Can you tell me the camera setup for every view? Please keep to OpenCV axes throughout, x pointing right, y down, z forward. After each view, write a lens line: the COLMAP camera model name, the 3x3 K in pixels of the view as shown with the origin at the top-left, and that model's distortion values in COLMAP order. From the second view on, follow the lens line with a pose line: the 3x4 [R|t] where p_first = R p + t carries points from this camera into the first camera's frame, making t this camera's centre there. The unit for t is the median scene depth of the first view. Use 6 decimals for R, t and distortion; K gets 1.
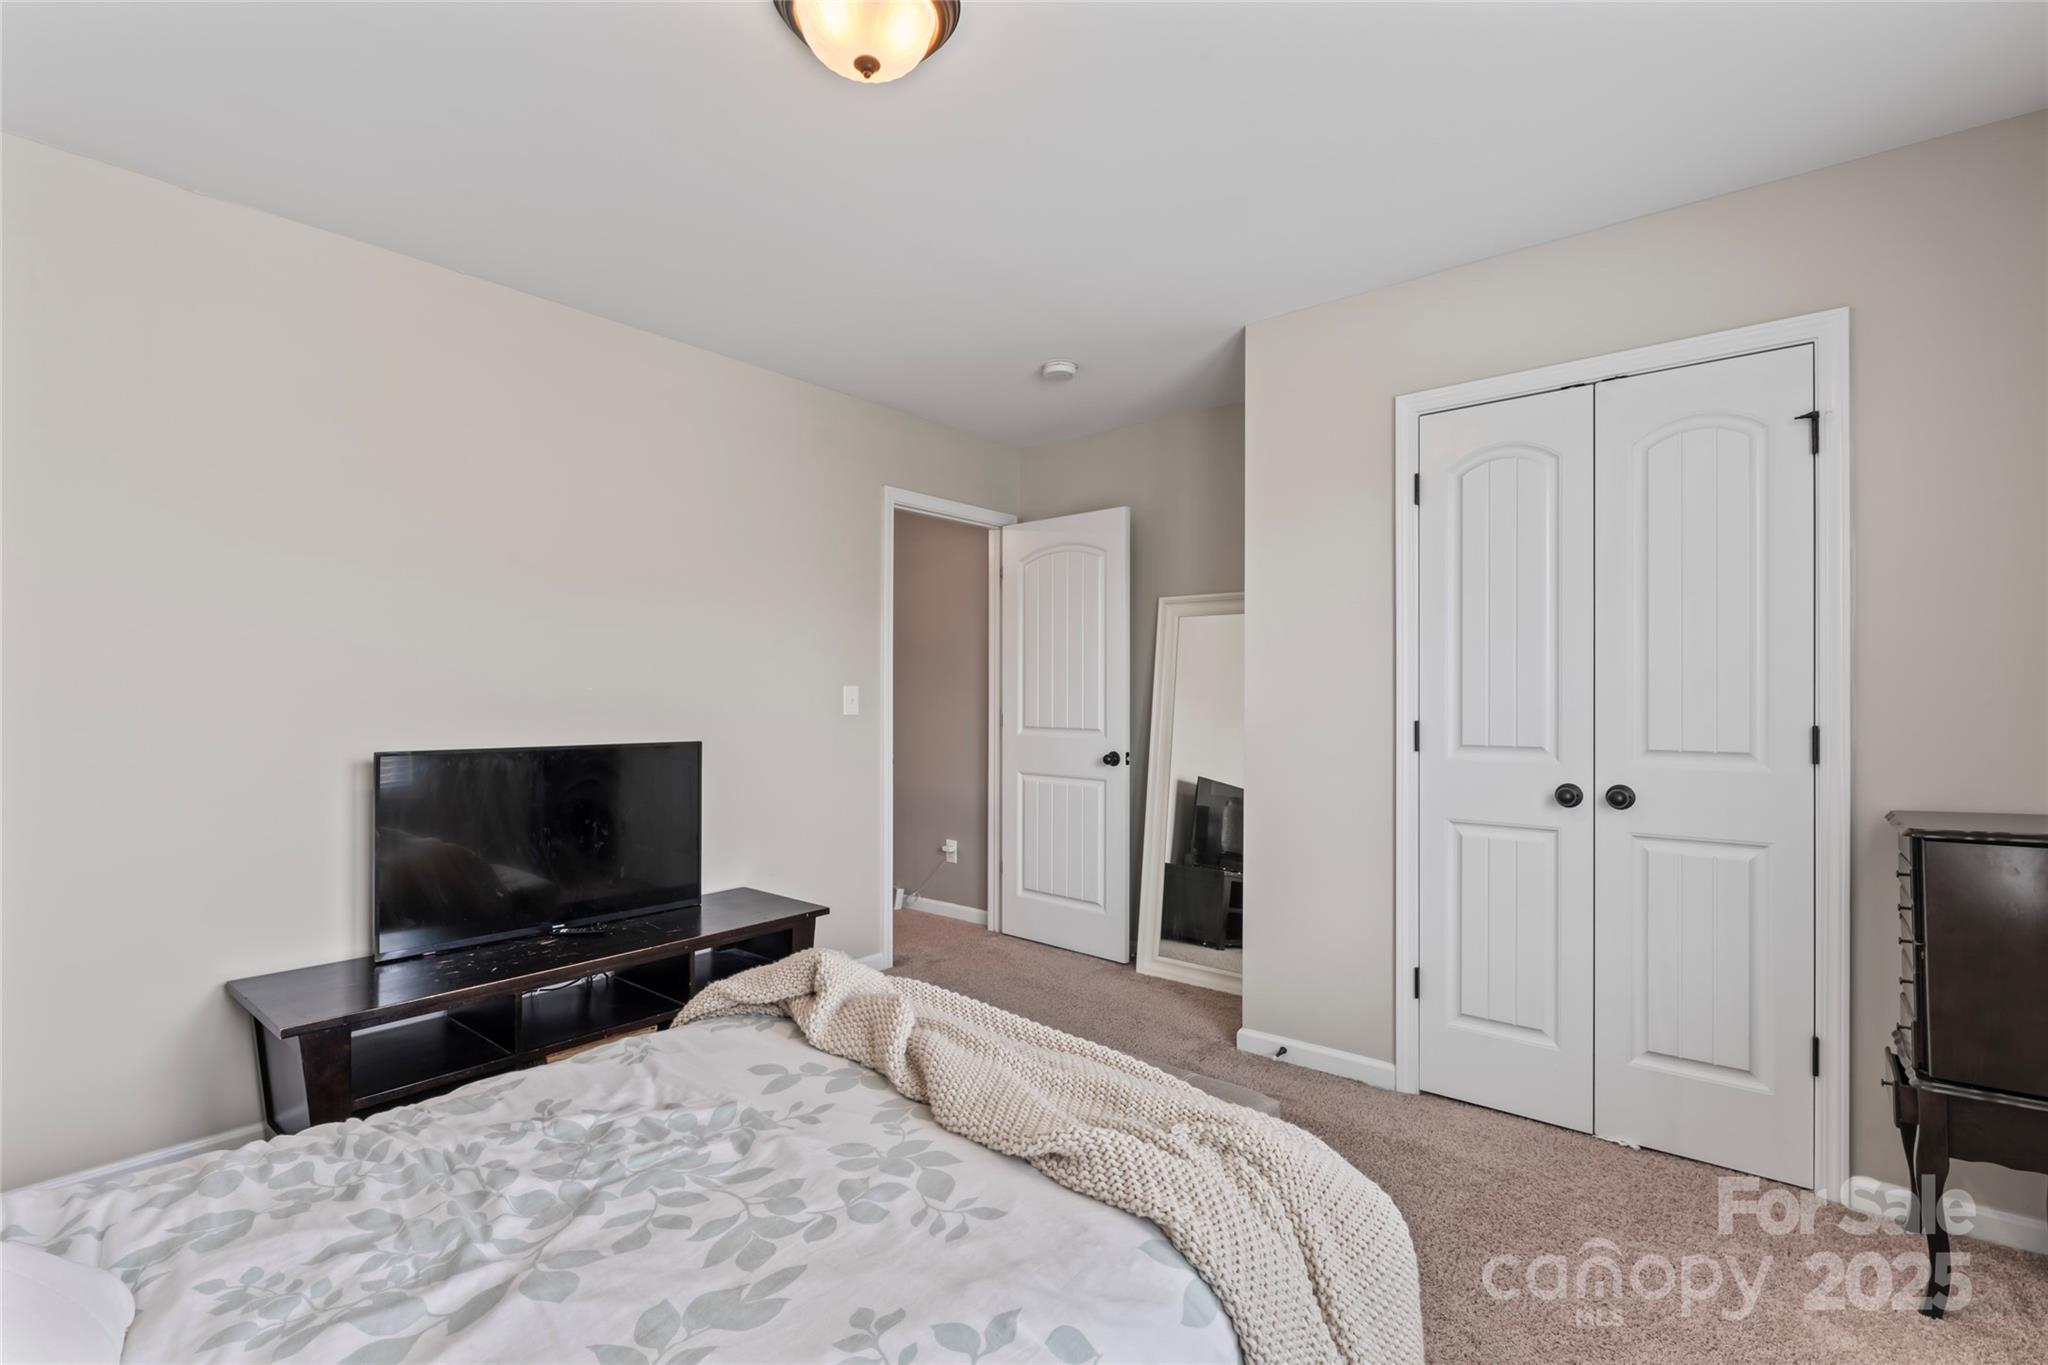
lens RADIAL K [[1010.7, 0, 945.2], [0, 1010.7, 699.4], [0, 0, 1]] dist [0.002942, 0.000719]
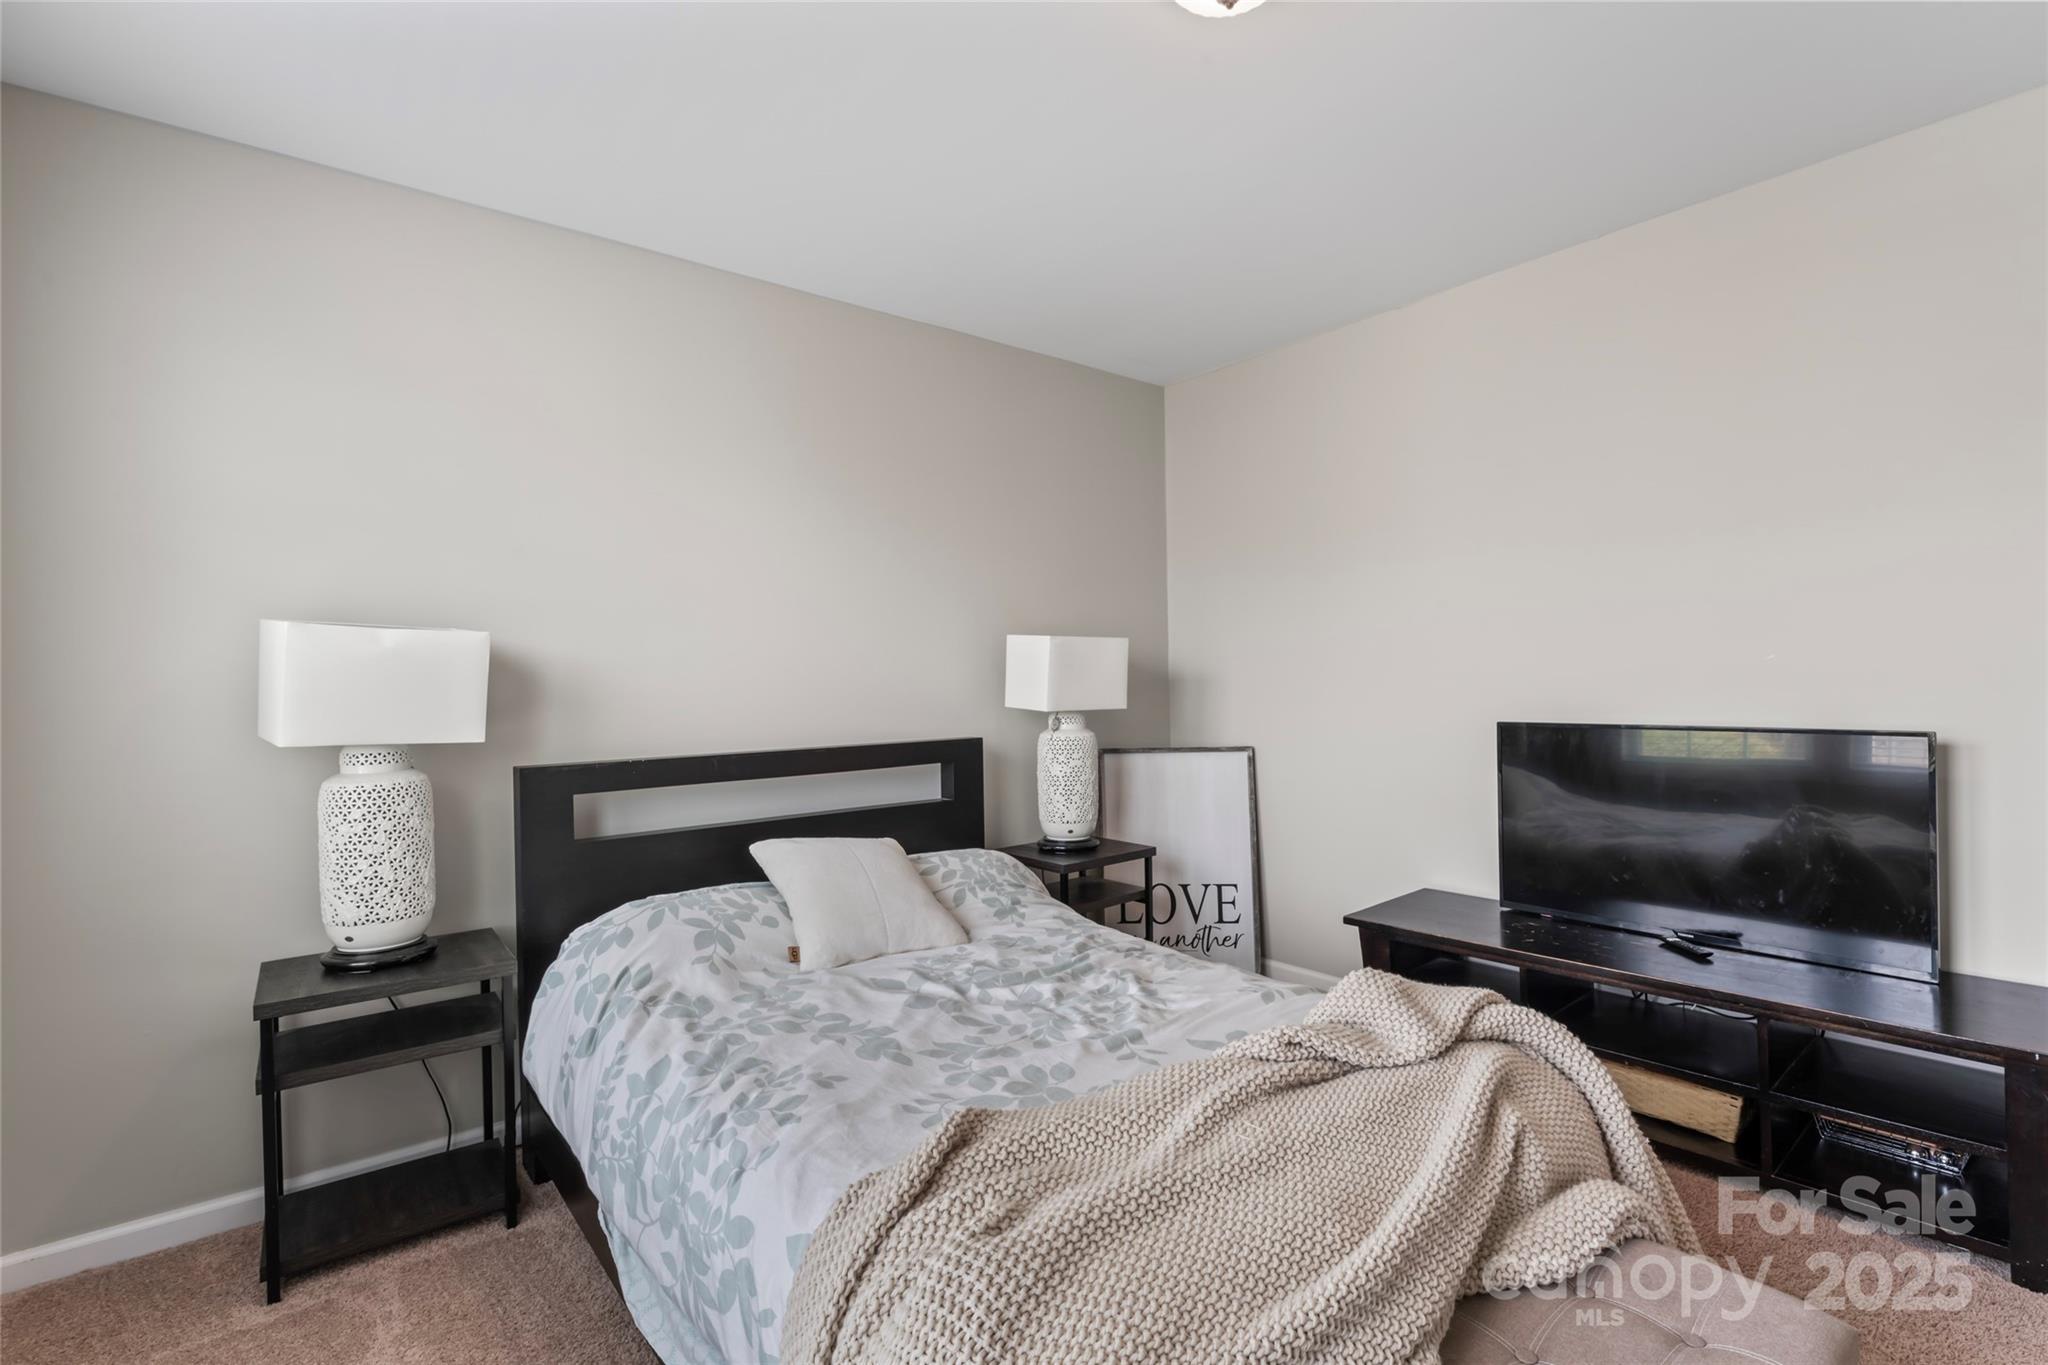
lens RADIAL K [[947.1, 0, 1028.9], [0, 947.1, 693.5], [0, 0, 1]] dist [-0.000044, 0.000217]
pose [[-0.172577, 0.018102, -0.984830, 1.064607], [0.016648, 0.999742, 0.015459, -0.003279], [0.984855, -0.013728, -0.172834, 1.270174]]
